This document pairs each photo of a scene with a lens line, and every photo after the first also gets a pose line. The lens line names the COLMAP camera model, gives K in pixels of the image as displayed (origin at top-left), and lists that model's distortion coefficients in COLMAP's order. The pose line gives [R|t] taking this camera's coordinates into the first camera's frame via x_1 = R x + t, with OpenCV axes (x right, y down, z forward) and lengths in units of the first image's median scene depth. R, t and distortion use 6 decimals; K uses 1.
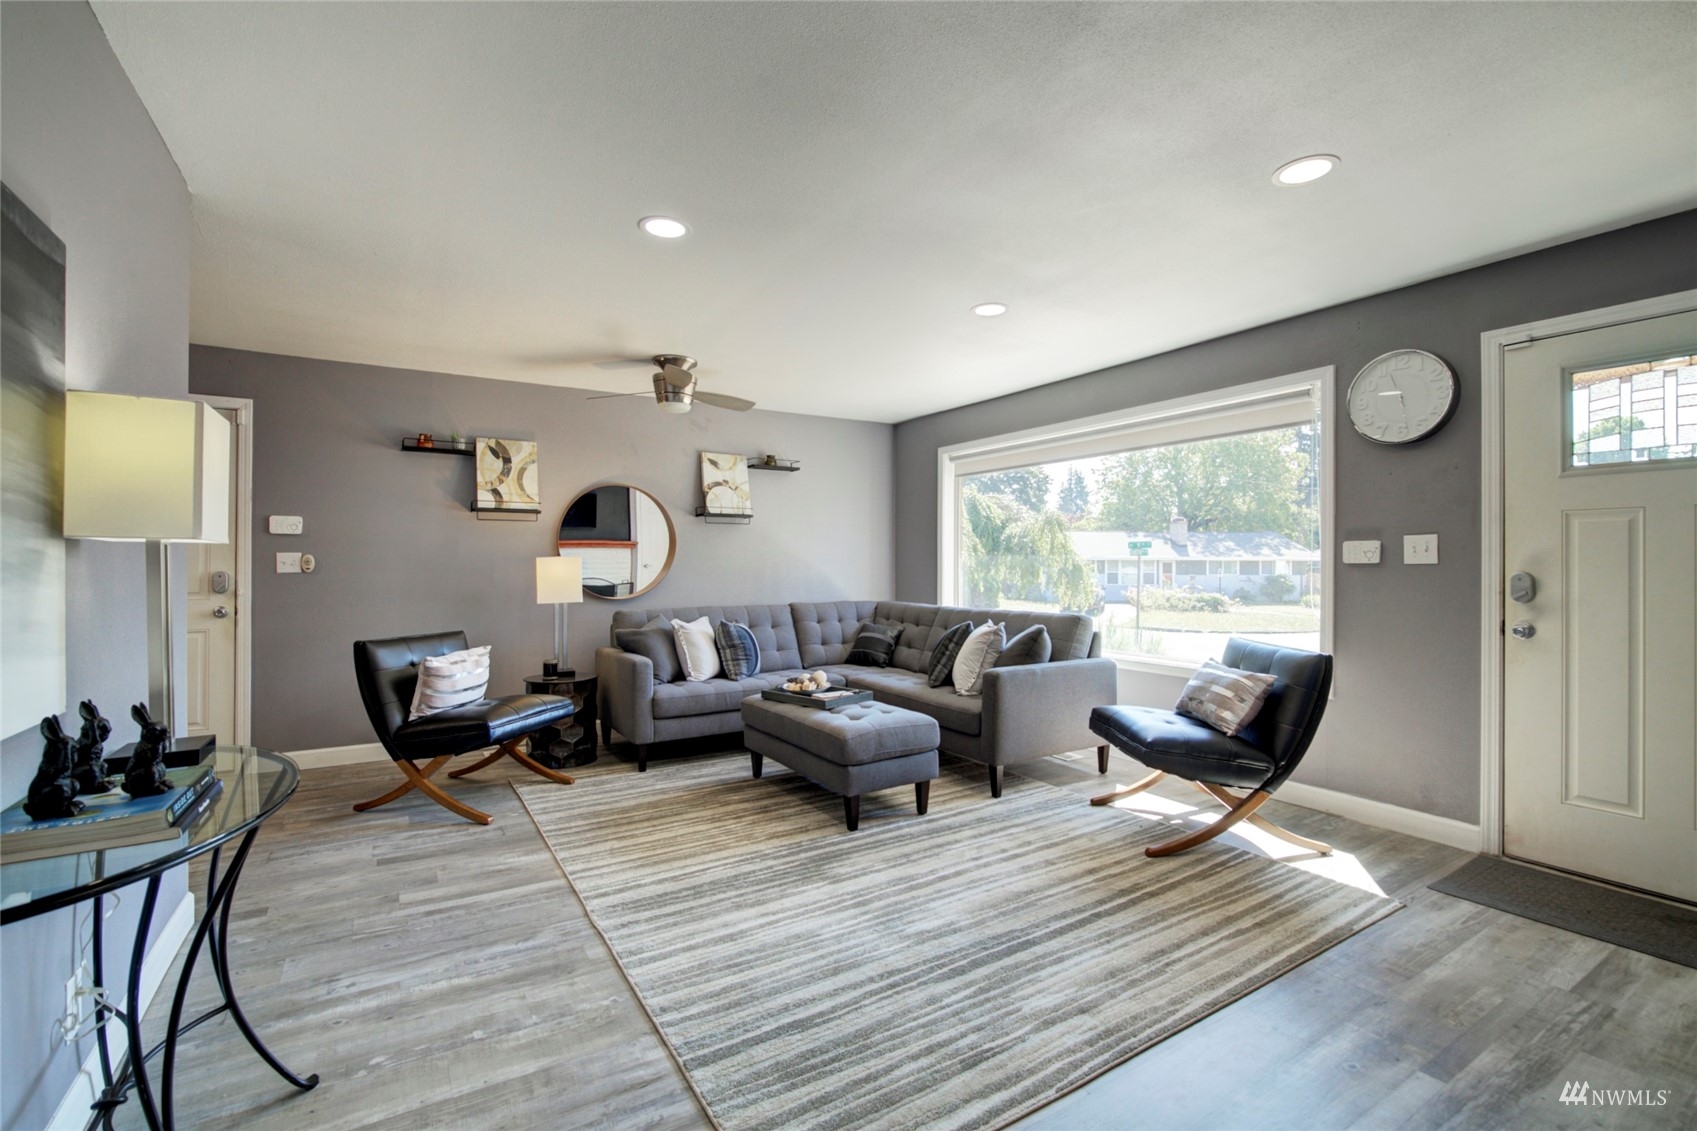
lens RADIAL K [[751.0, 0, 848.5], [0, 751.0, 565.5], [0, 0, 1]] dist [-0.018340, -0.000002]
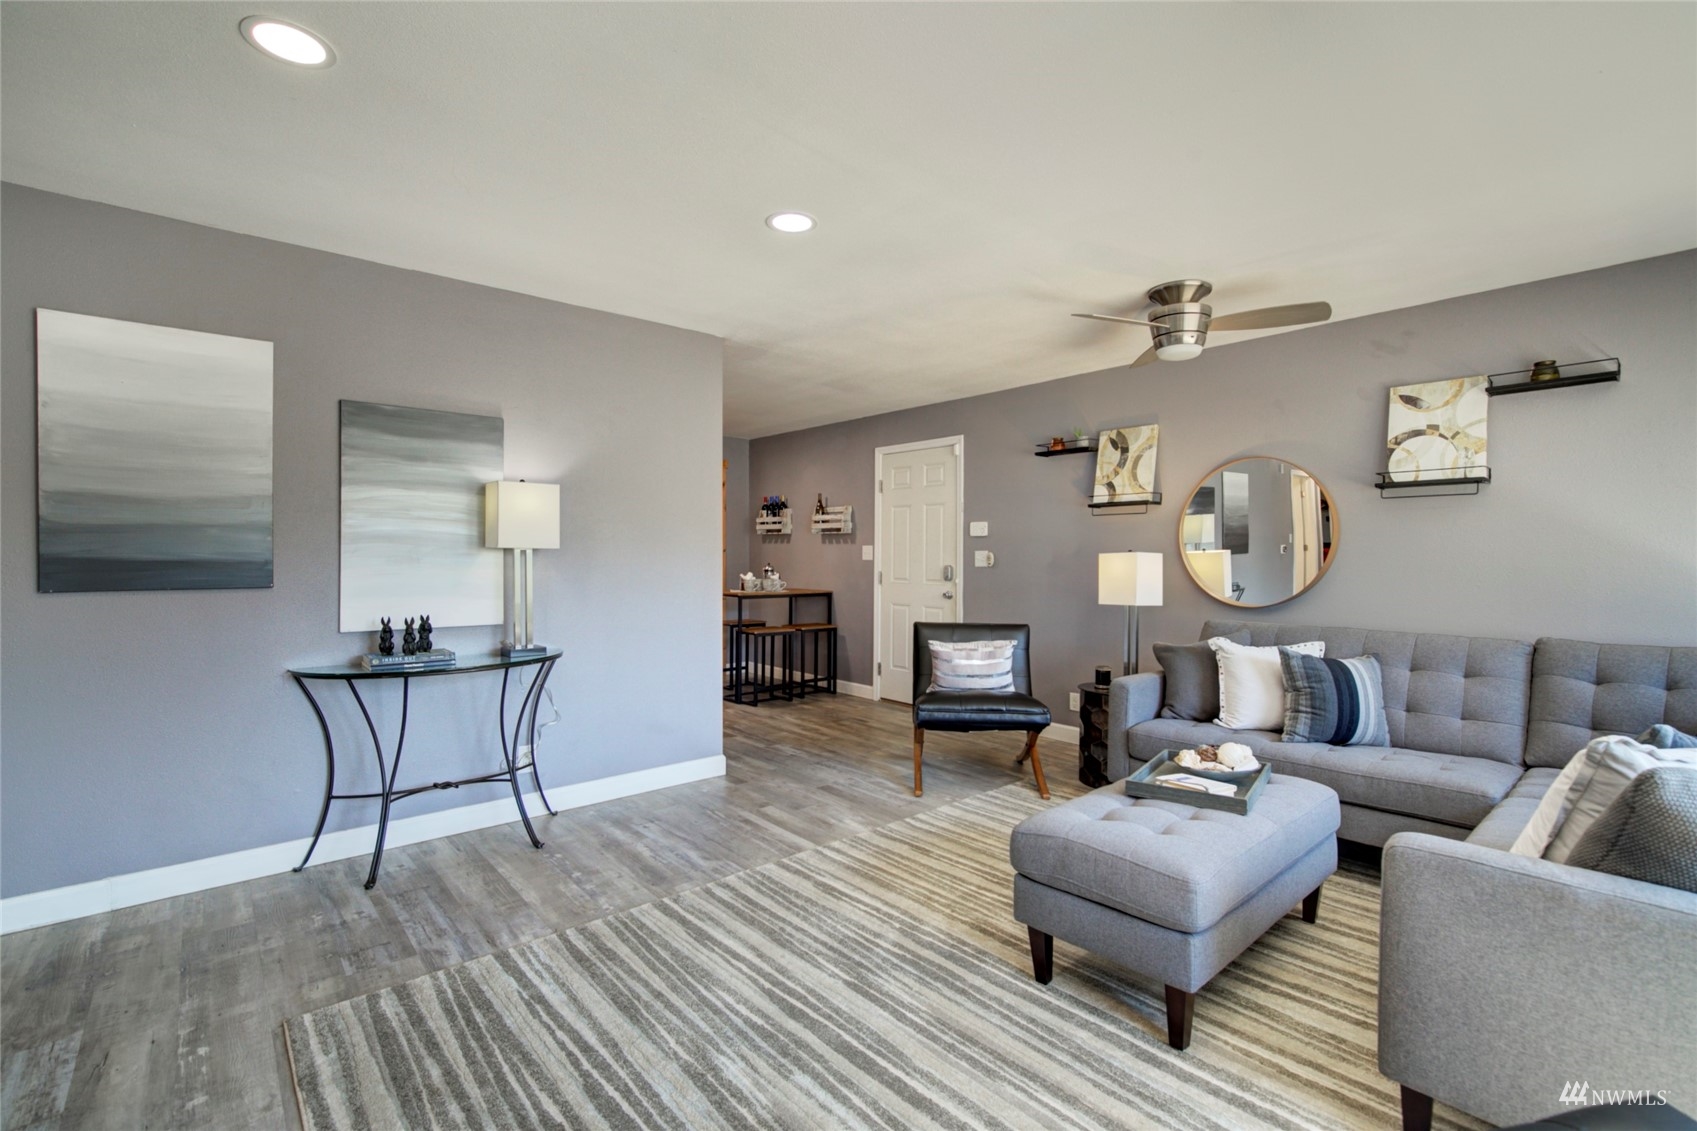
lens RADIAL K [[740.8, 0, 829.9], [0, 740.8, 568.1], [0, 0, 1]] dist [-0.014973, 0.000322]
pose [[0.153675, 0.014608, -0.988013, 0.548990], [-0.005702, 0.999887, 0.013896, -0.004979], [0.988105, 0.003498, 0.153741, 0.672817]]
